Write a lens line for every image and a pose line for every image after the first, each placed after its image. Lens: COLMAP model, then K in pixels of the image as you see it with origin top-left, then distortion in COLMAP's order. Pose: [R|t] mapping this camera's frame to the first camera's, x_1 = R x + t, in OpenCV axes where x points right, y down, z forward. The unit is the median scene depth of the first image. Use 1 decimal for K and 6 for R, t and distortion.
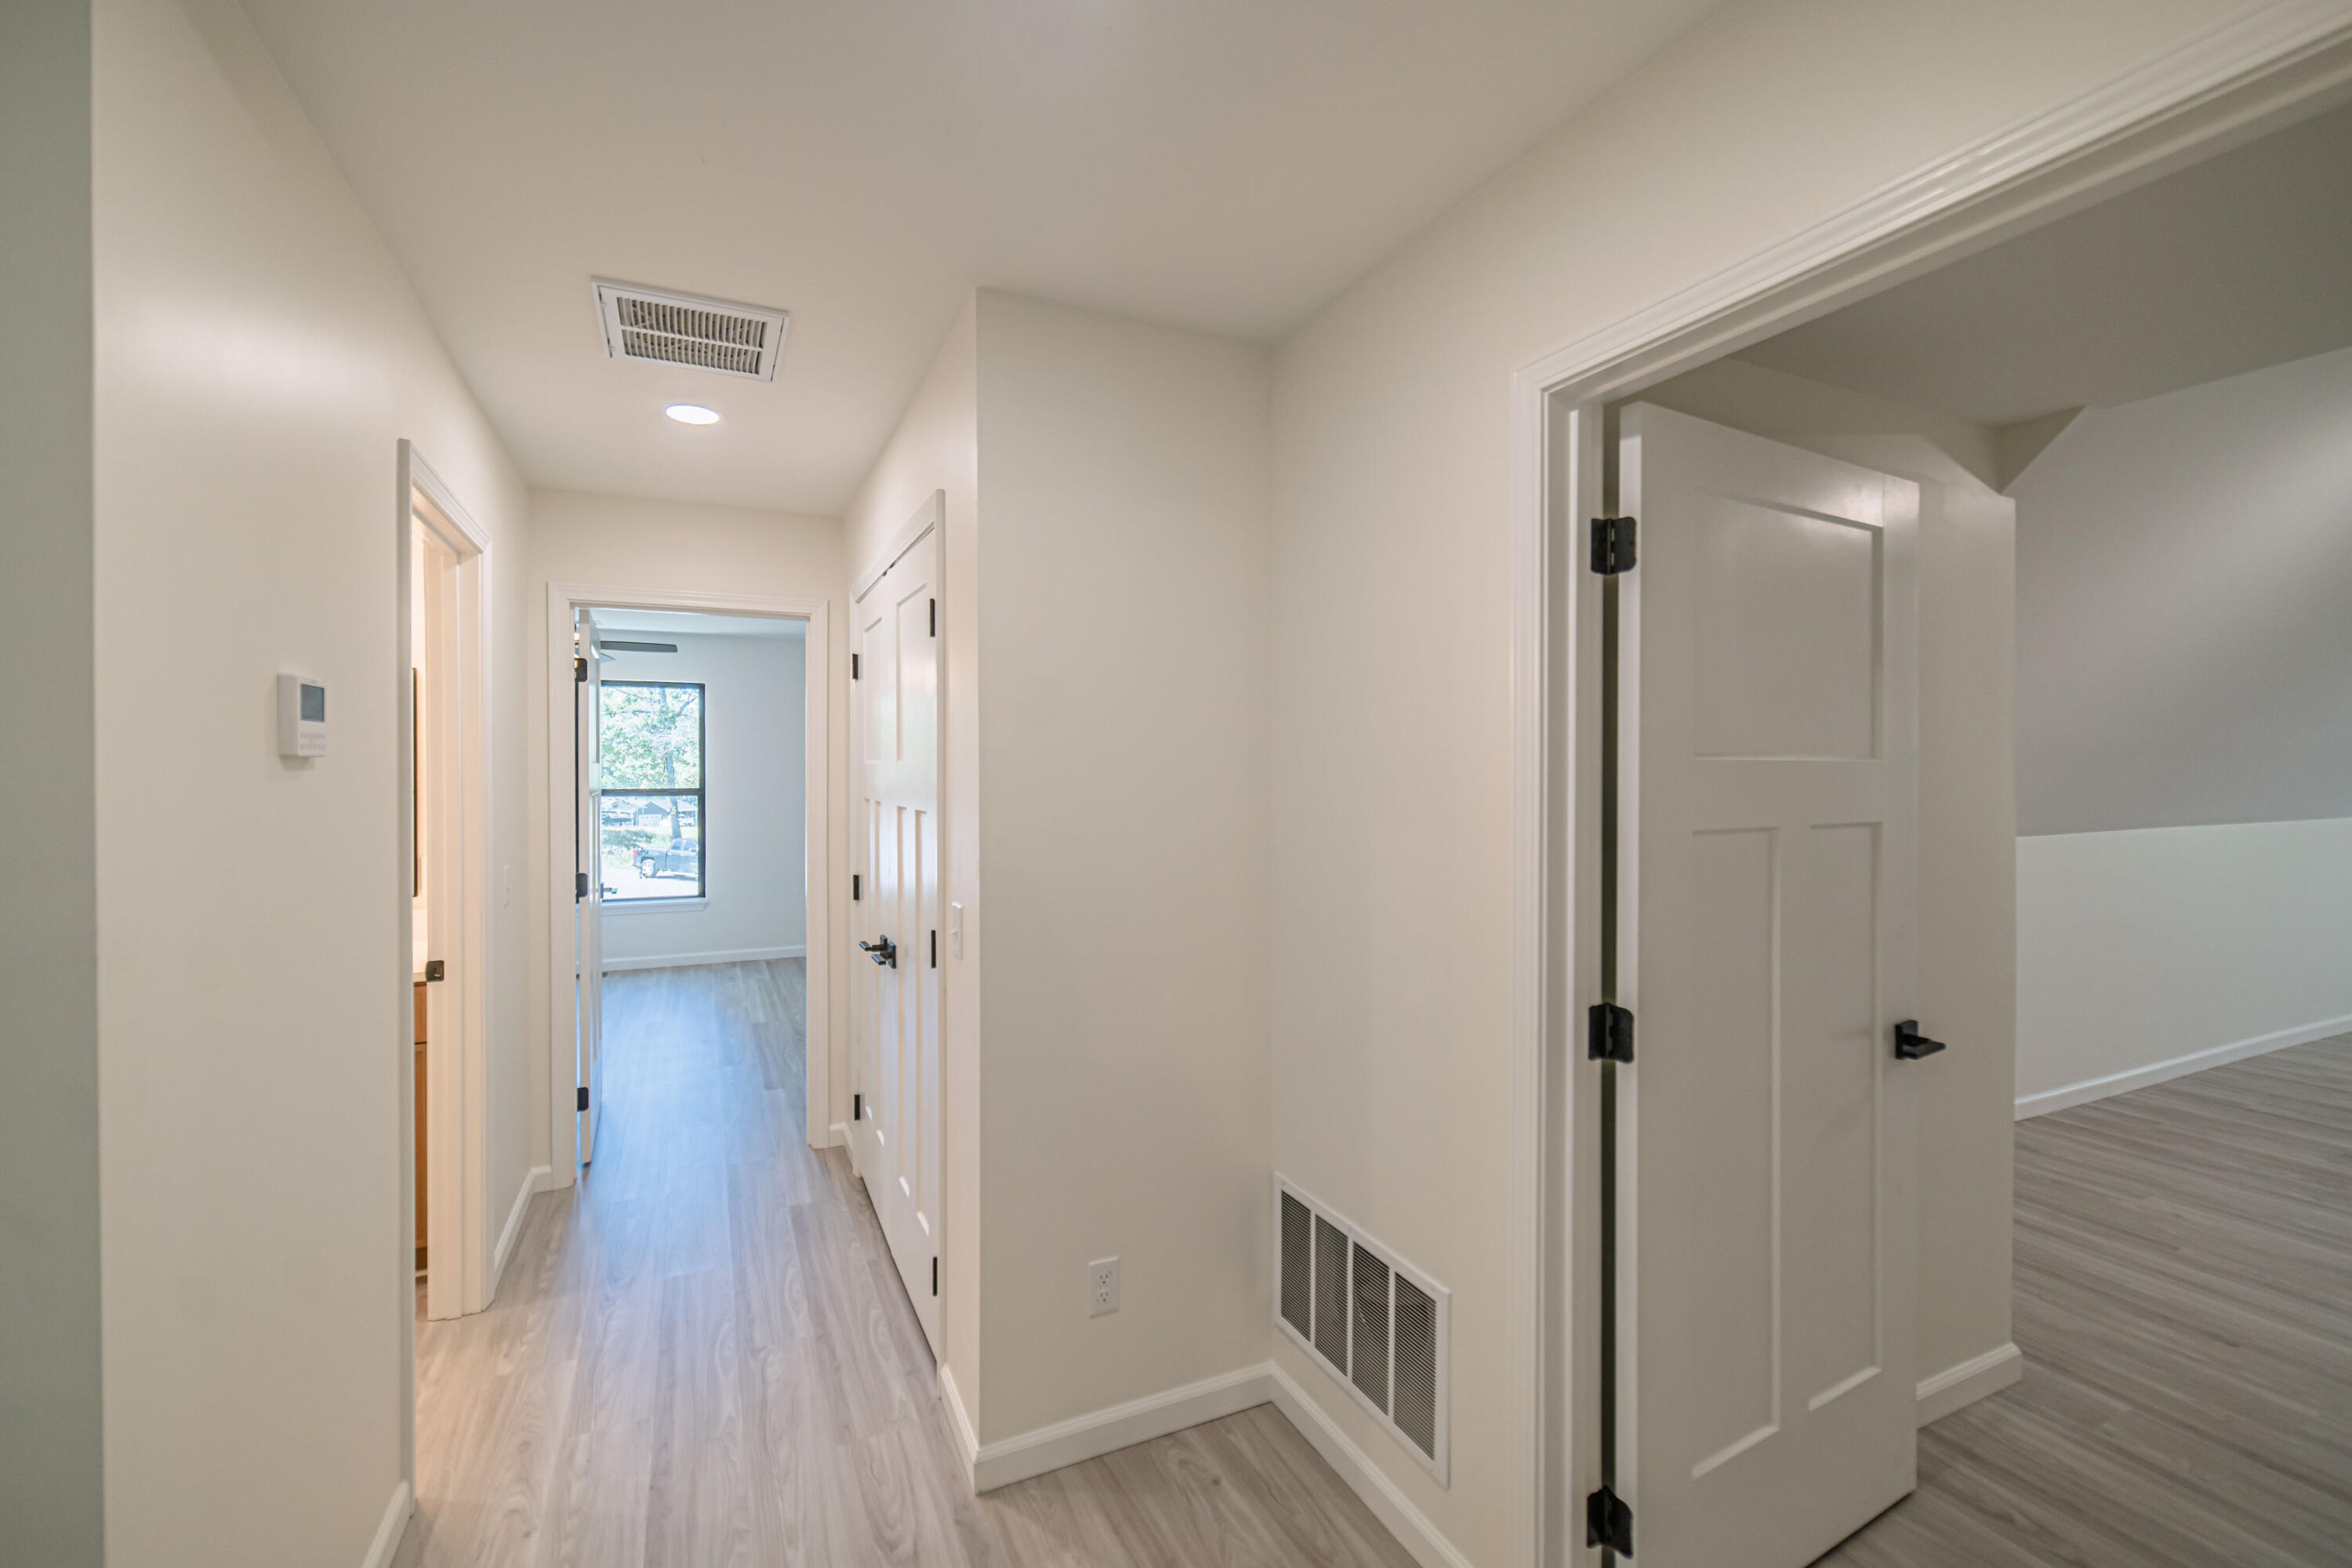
lens RADIAL K [[905.6, 0, 1176.7], [0, 905.6, 795.3], [0, 0, 1]] dist [-0.001247, -0.000230]
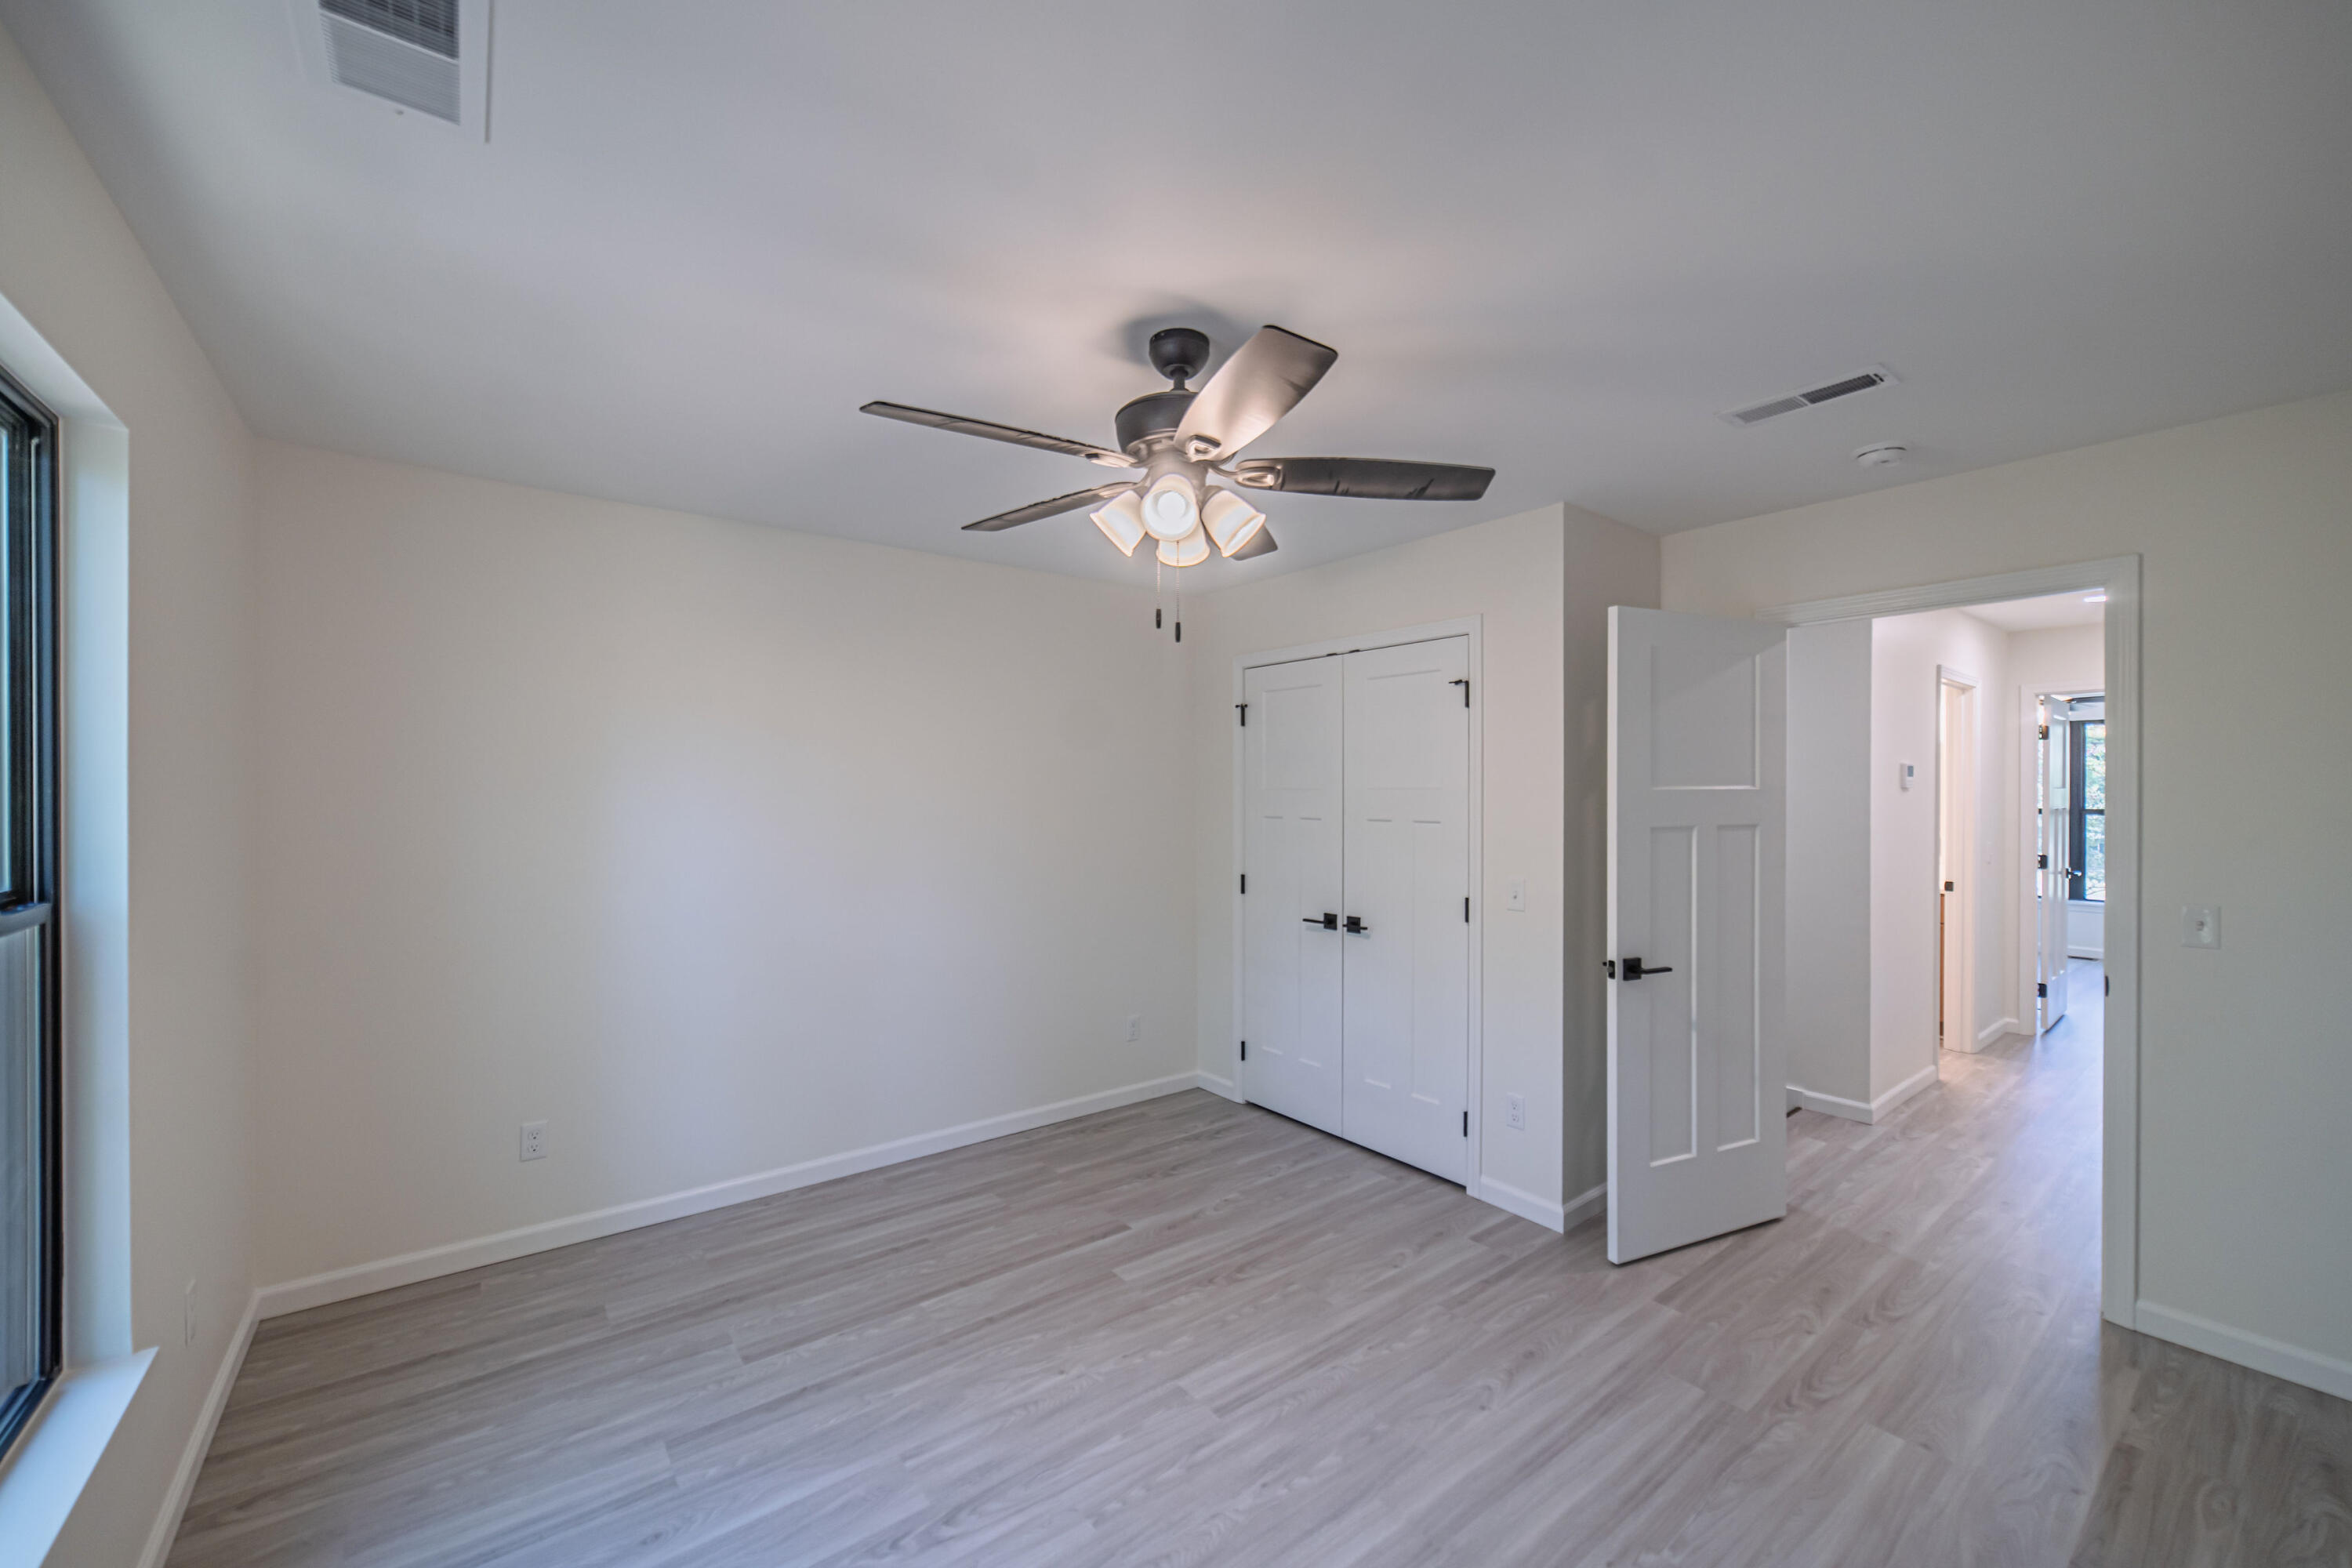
lens RADIAL K [[916.6, 0, 1176.0], [0, 916.6, 784.0], [0, 0, 1]] dist [0.019301, -0.000003]
pose [[0.180487, -0.008120, -0.983544, 0.995397], [-0.027923, 0.999521, -0.013375, 0.034702], [0.983181, 0.029877, 0.180173, -1.179523]]
